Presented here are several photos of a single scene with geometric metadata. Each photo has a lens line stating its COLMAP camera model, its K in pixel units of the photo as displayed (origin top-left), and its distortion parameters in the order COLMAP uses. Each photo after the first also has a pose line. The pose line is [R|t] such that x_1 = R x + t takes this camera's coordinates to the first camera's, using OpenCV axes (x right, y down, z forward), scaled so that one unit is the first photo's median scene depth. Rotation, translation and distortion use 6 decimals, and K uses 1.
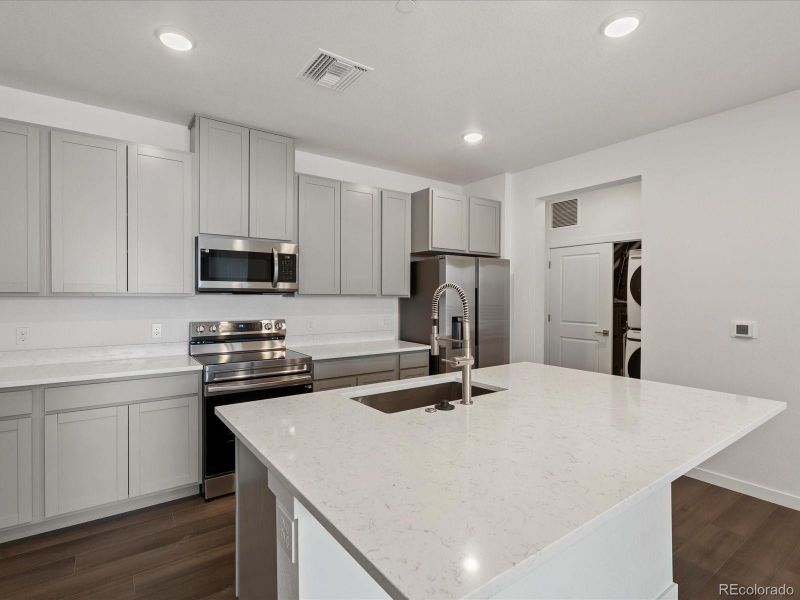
lens RADIAL K [[403.3, 0, 400.0], [0, 403.3, 300.0], [0, 0, 1]] dist [-0.001750, -0.000079]
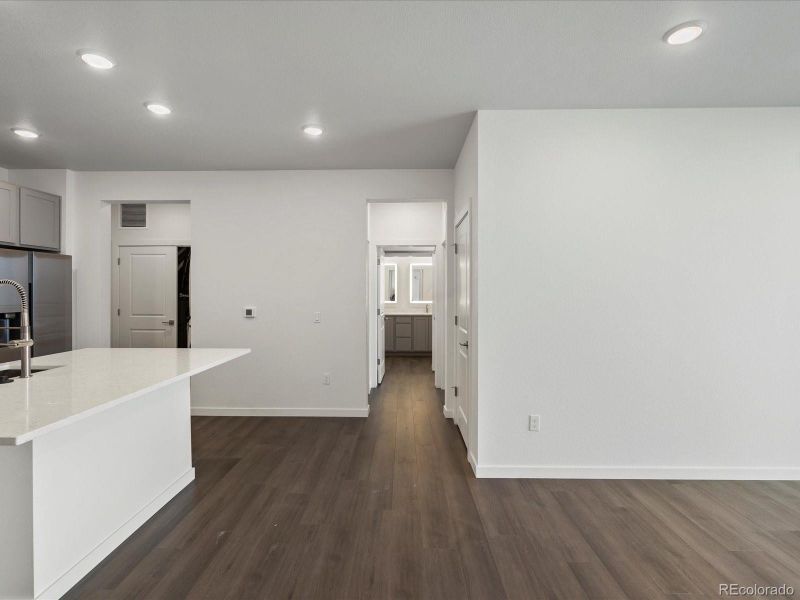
lens RADIAL K [[406.6, 0, 390.1], [0, 406.6, 294.9], [0, 0, 1]] dist [-0.003442, -0.000196]
pose [[0.599399, -0.004692, 0.800437, -0.089955], [0.009737, 0.999952, -0.001430, 0.012113], [-0.800391, 0.008651, 0.599415, -0.345078]]
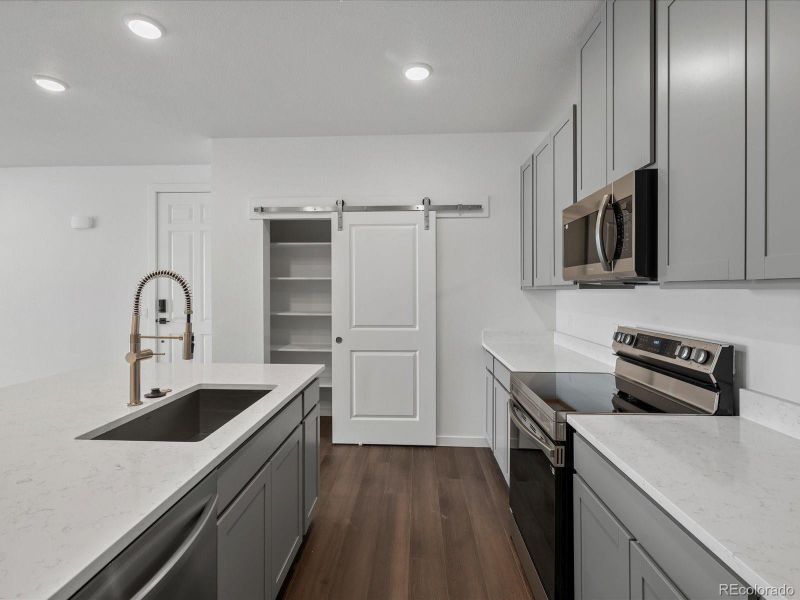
lens RADIAL K [[406.6, 0, 390.1], [0, 406.6, 294.9], [0, 0, 1]] dist [-0.003442, -0.000196]
pose [[-0.632246, 0.009485, -0.774710, 0.269680], [-0.007349, 0.999807, 0.018239, -0.009451], [0.774733, 0.017225, -0.632054, 1.099147]]
